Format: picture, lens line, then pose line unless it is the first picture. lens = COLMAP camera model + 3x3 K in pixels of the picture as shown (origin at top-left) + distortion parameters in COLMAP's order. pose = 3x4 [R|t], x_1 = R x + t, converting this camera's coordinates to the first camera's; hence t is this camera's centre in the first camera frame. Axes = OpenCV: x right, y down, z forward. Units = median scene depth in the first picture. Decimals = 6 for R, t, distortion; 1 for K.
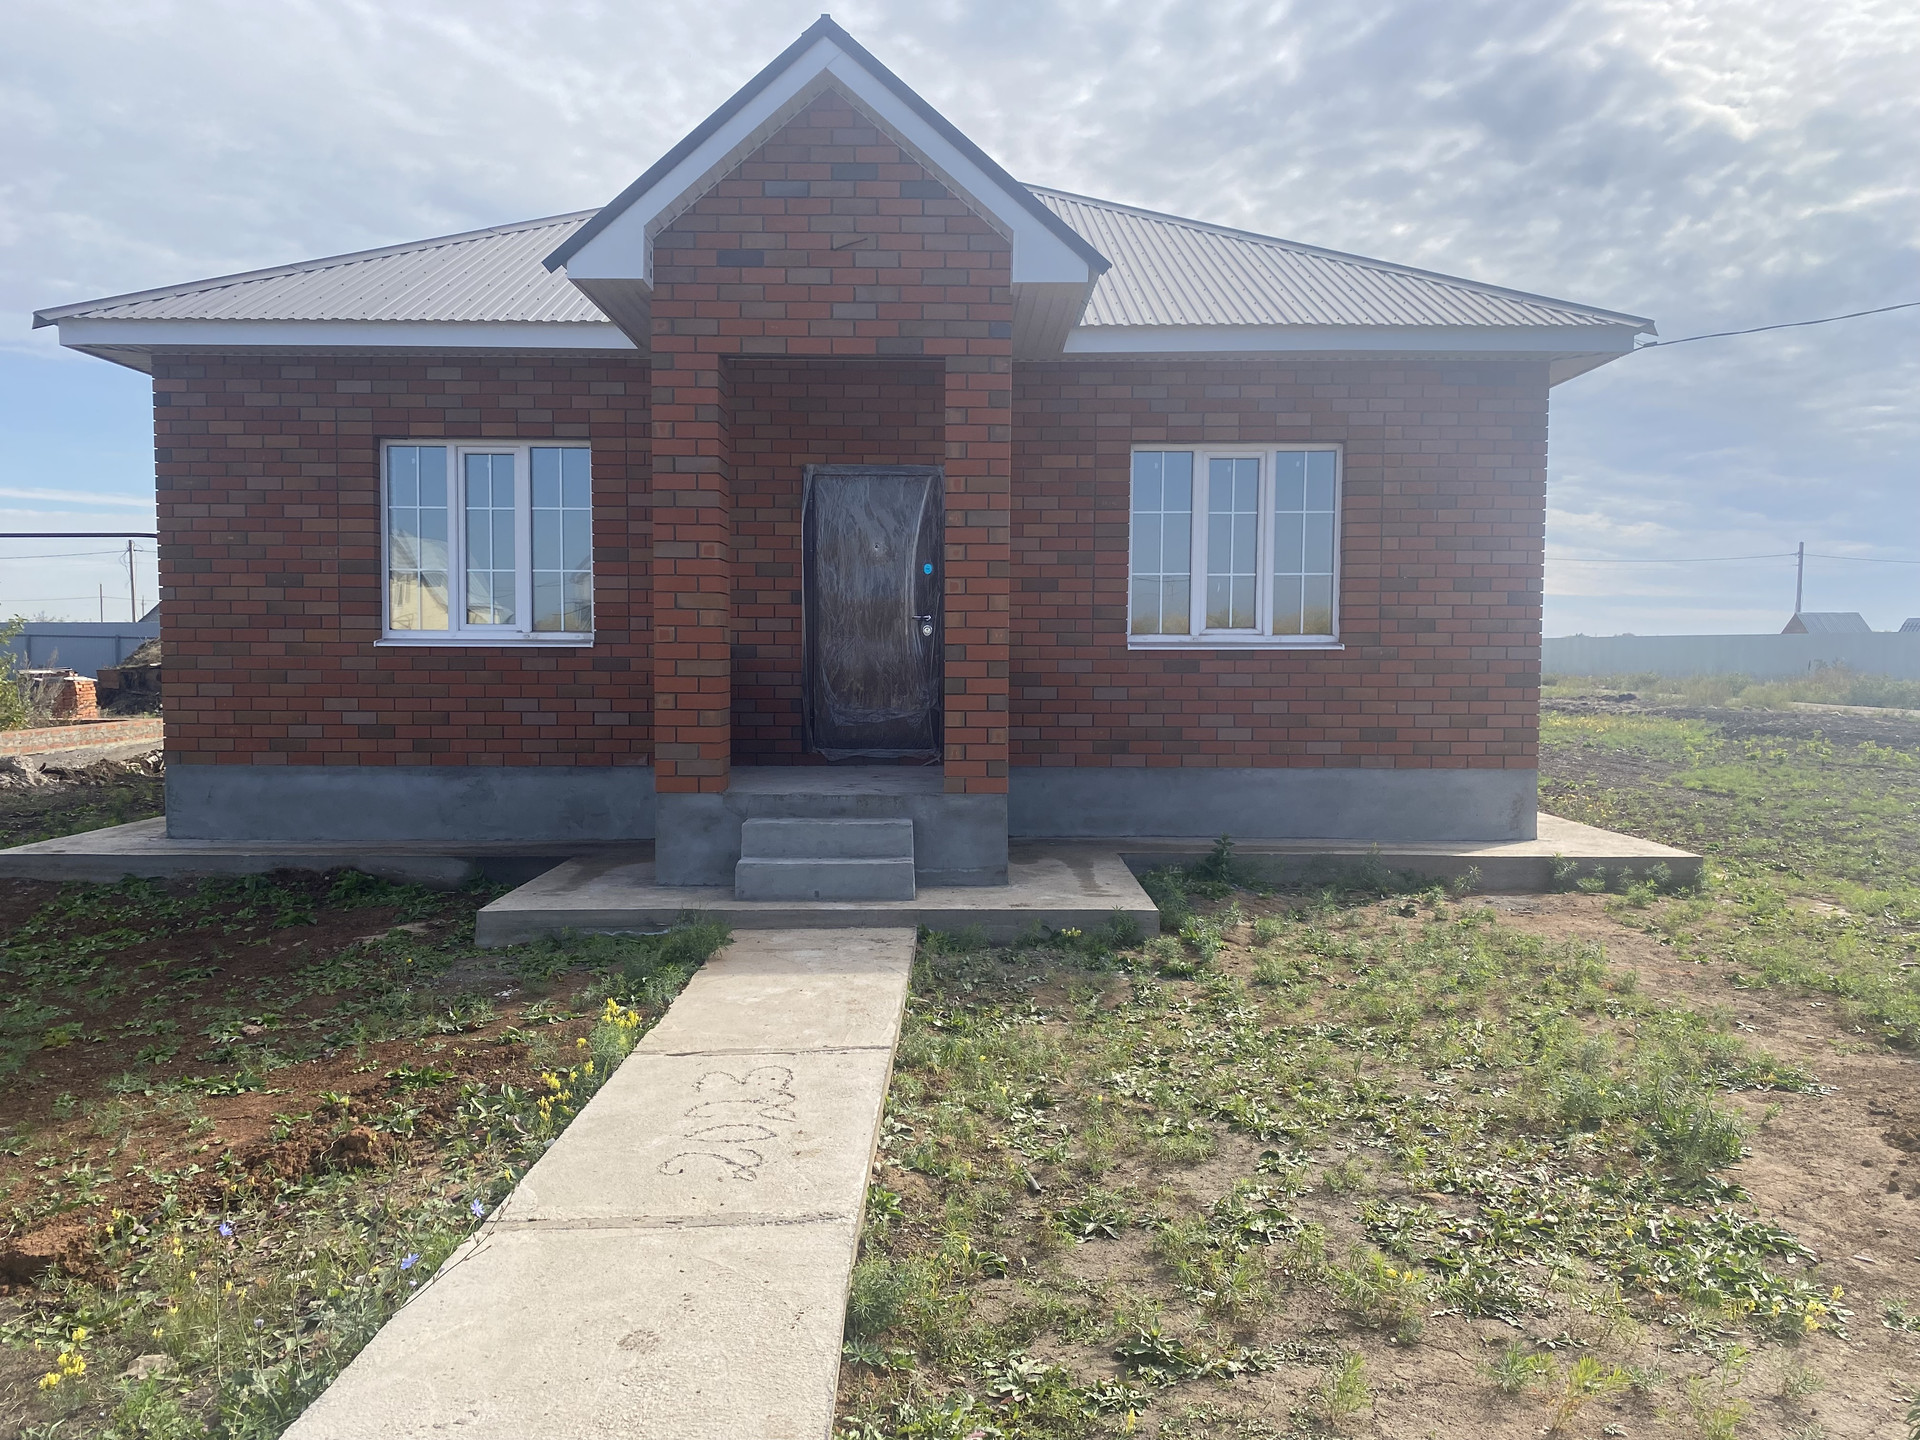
lens RADIAL K [[1457.2, 0, 964.0], [0, 1457.2, 683.8], [0, 0, 1]] dist [0.112305, -0.176925]
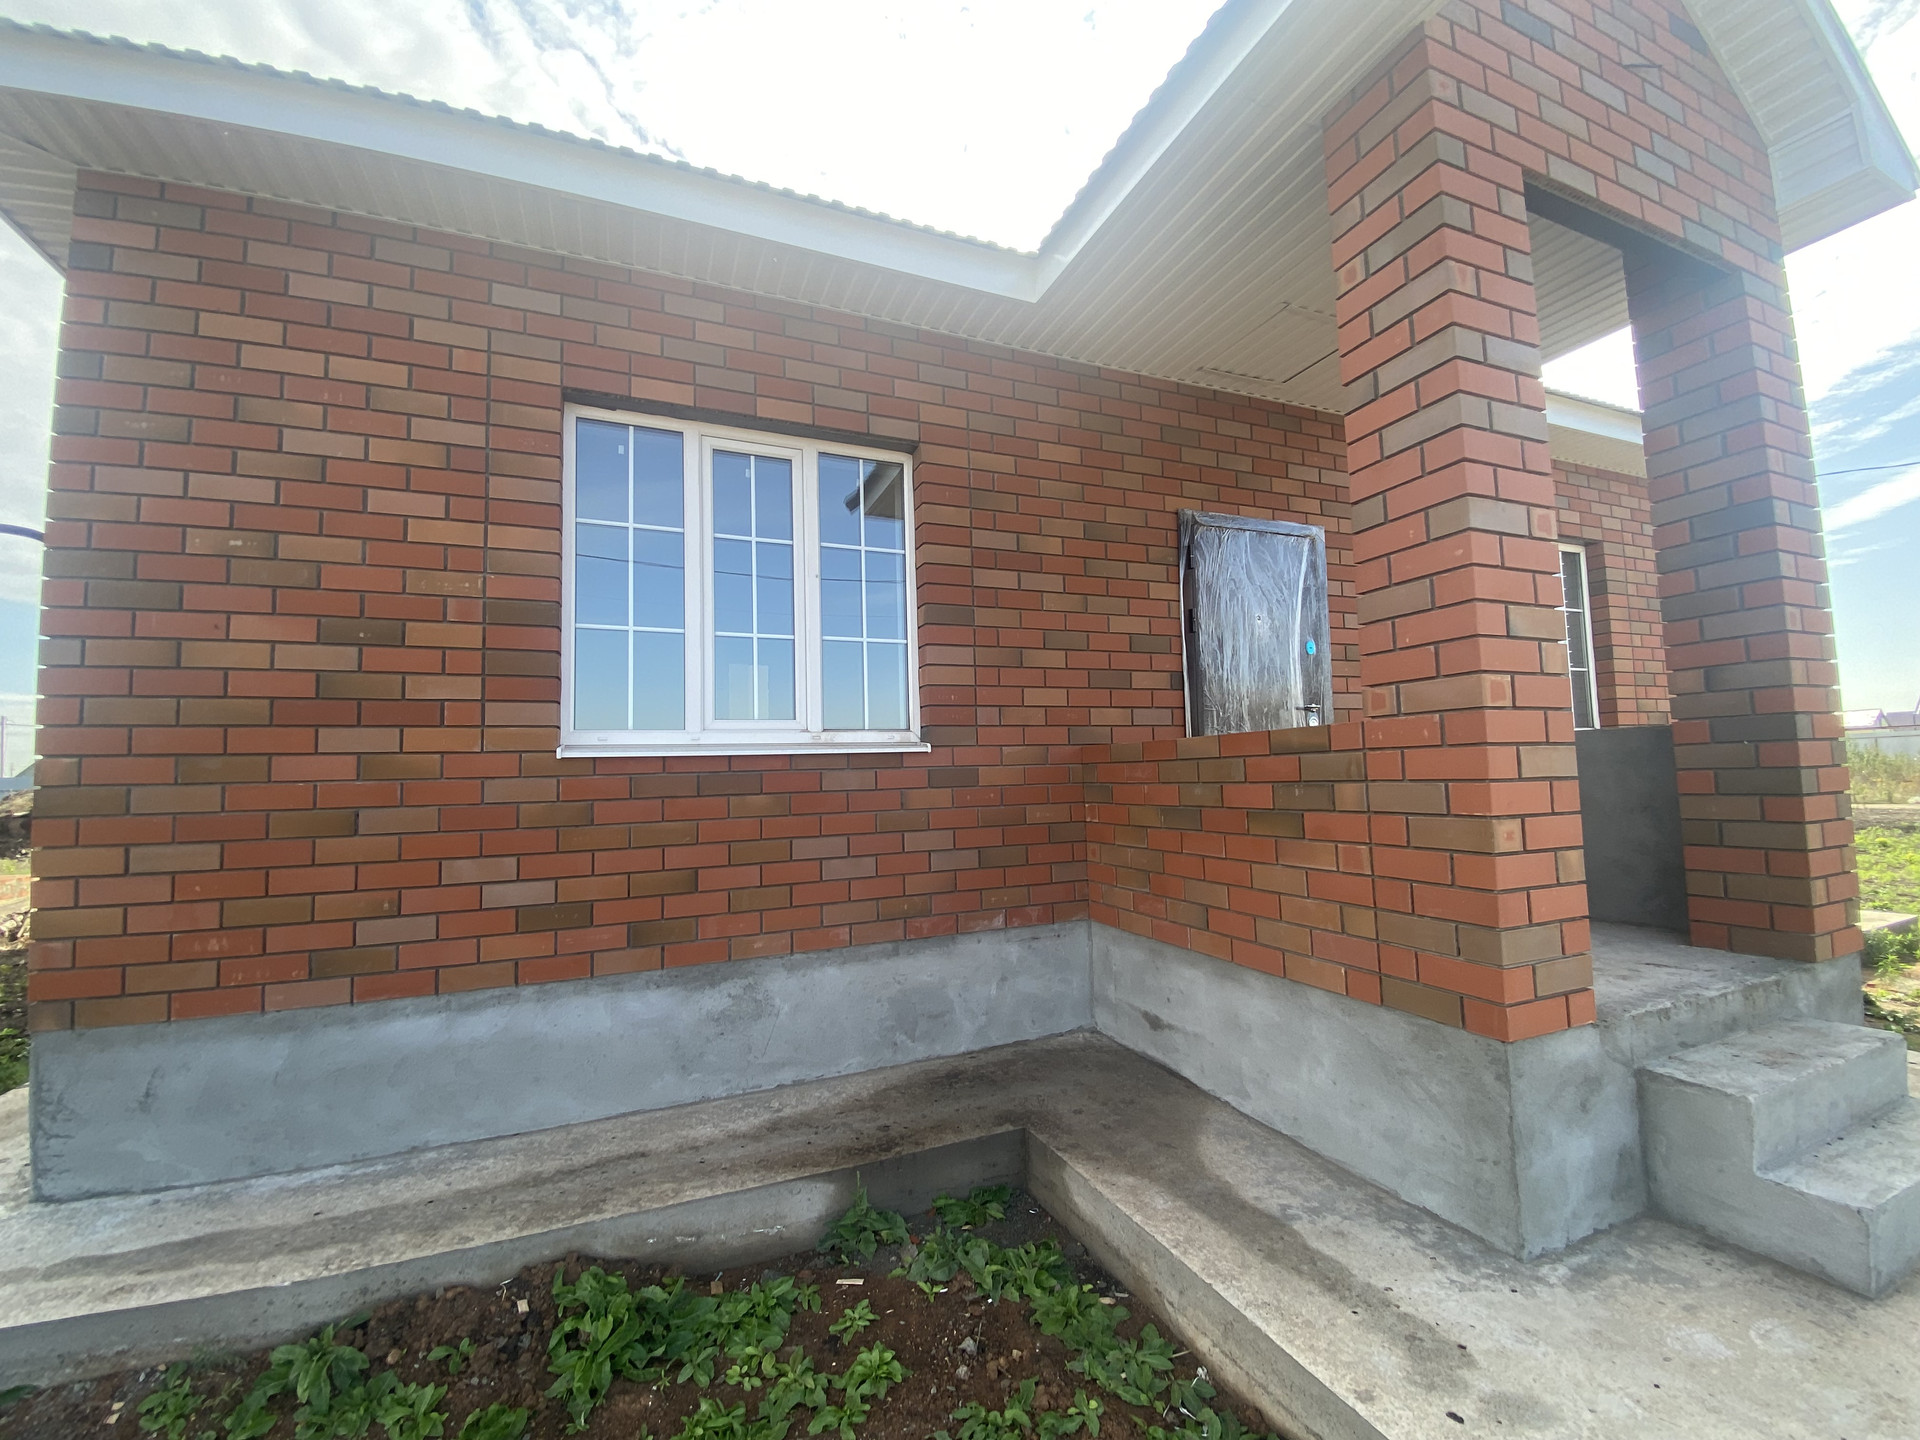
lens RADIAL K [[761.8, 0, 964.5], [0, 761.8, 712.0], [0, 0, 1]] dist [0.026048, -0.021847]
pose [[0.922276, 0.001853, 0.386528, -0.371343], [0.040643, 0.993980, -0.101740, -0.007285], [-0.384390, 0.109542, 0.916649, 0.684113]]
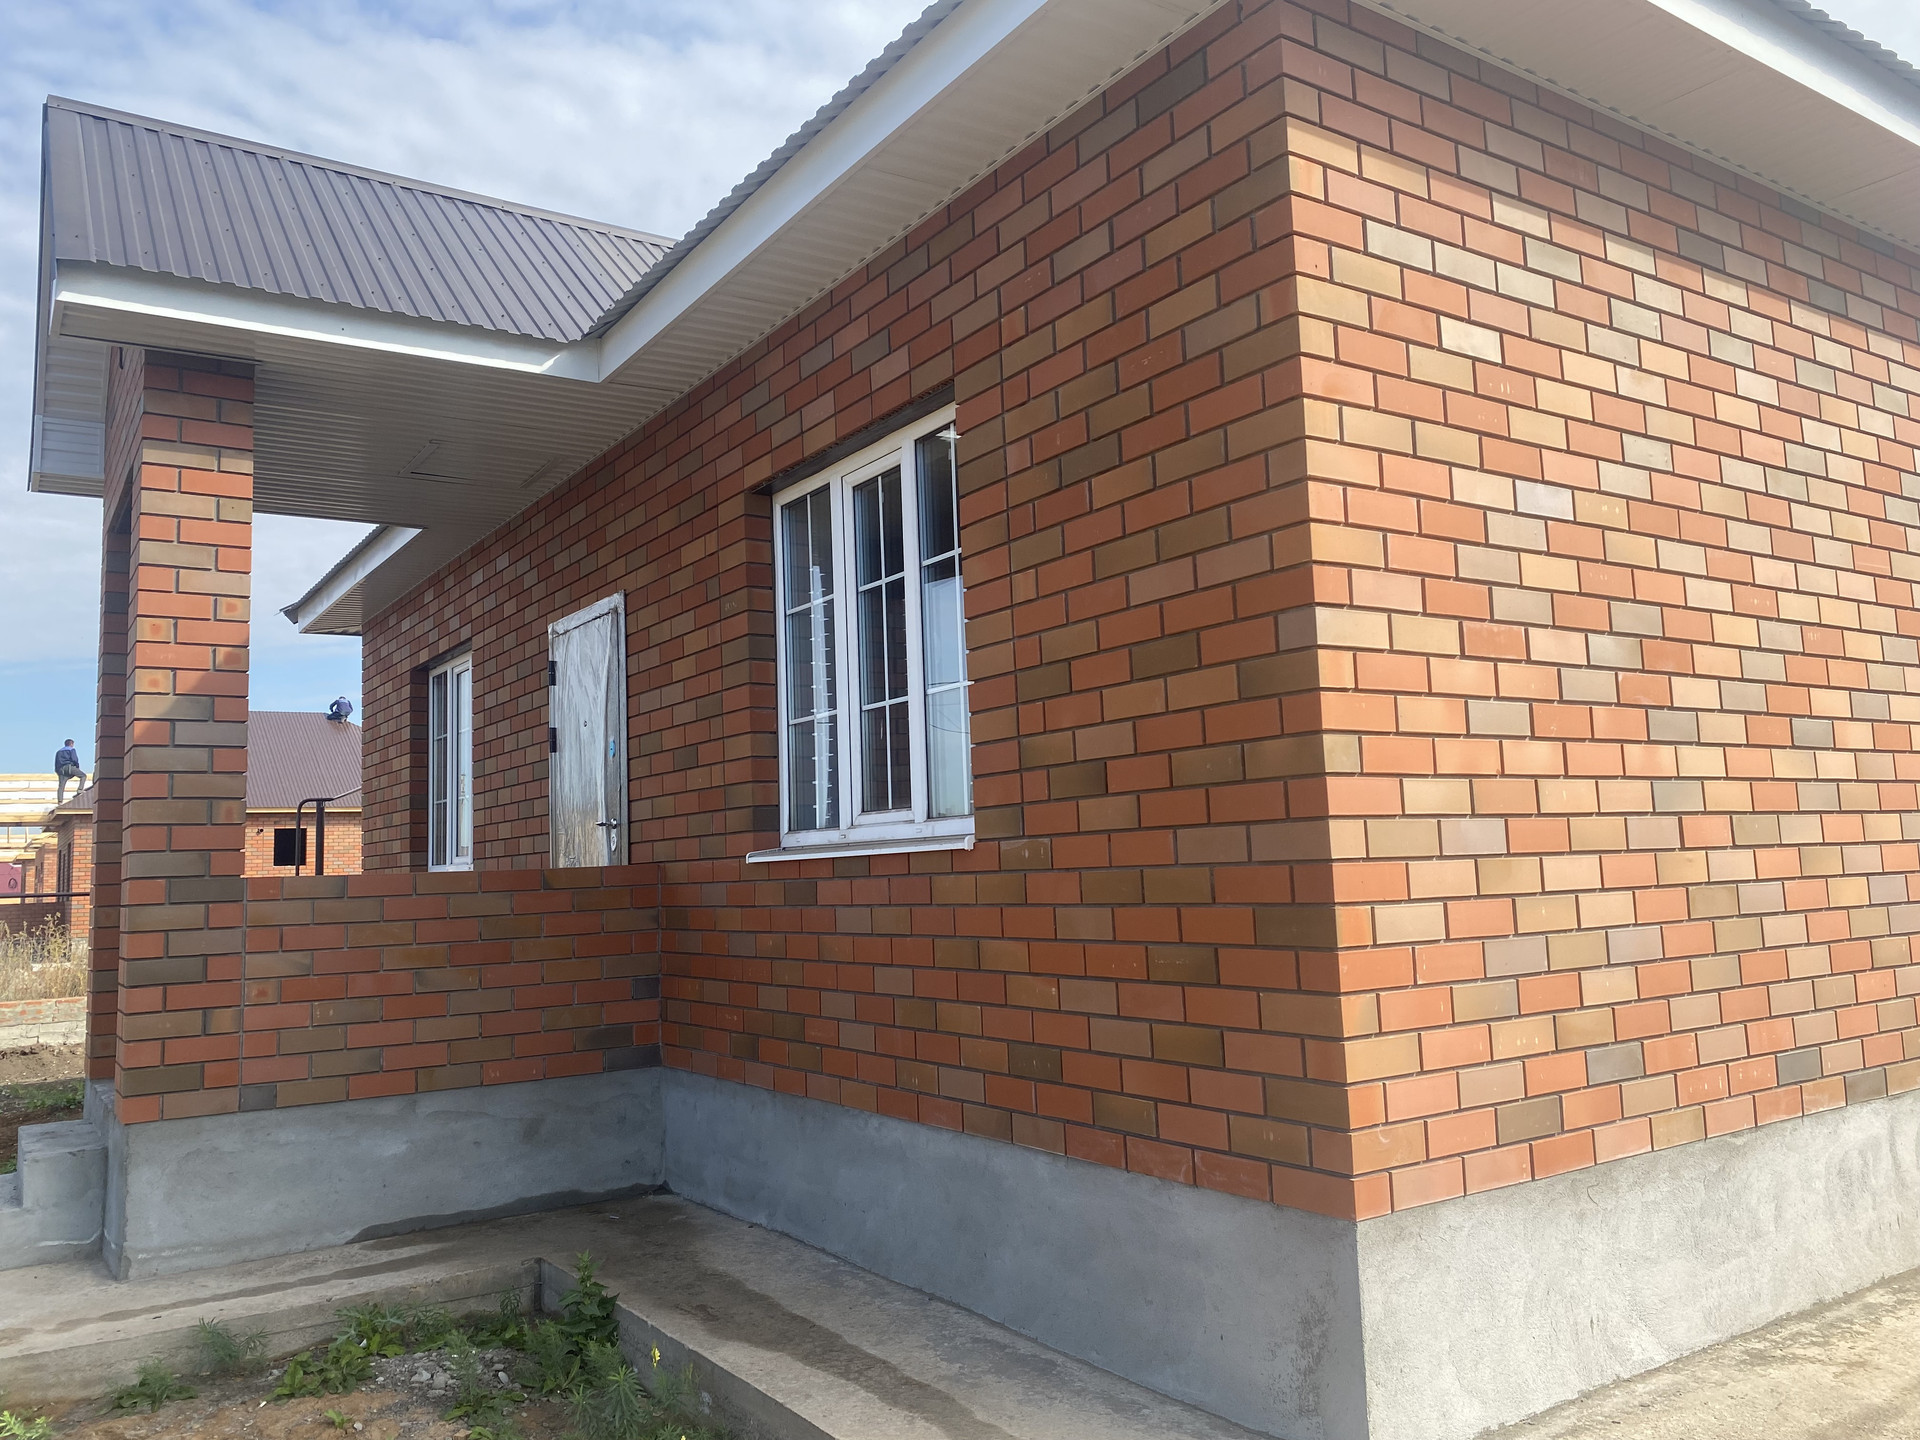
lens RADIAL K [[1457.2, 0, 964.0], [0, 1457.2, 683.8], [0, 0, 1]] dist [0.112305, -0.176925]
pose [[0.555089, -0.126621, -0.822097, 0.608917], [0.016226, 0.989806, -0.141496, -0.010818], [0.831632, 0.065203, 0.551485, 0.757508]]
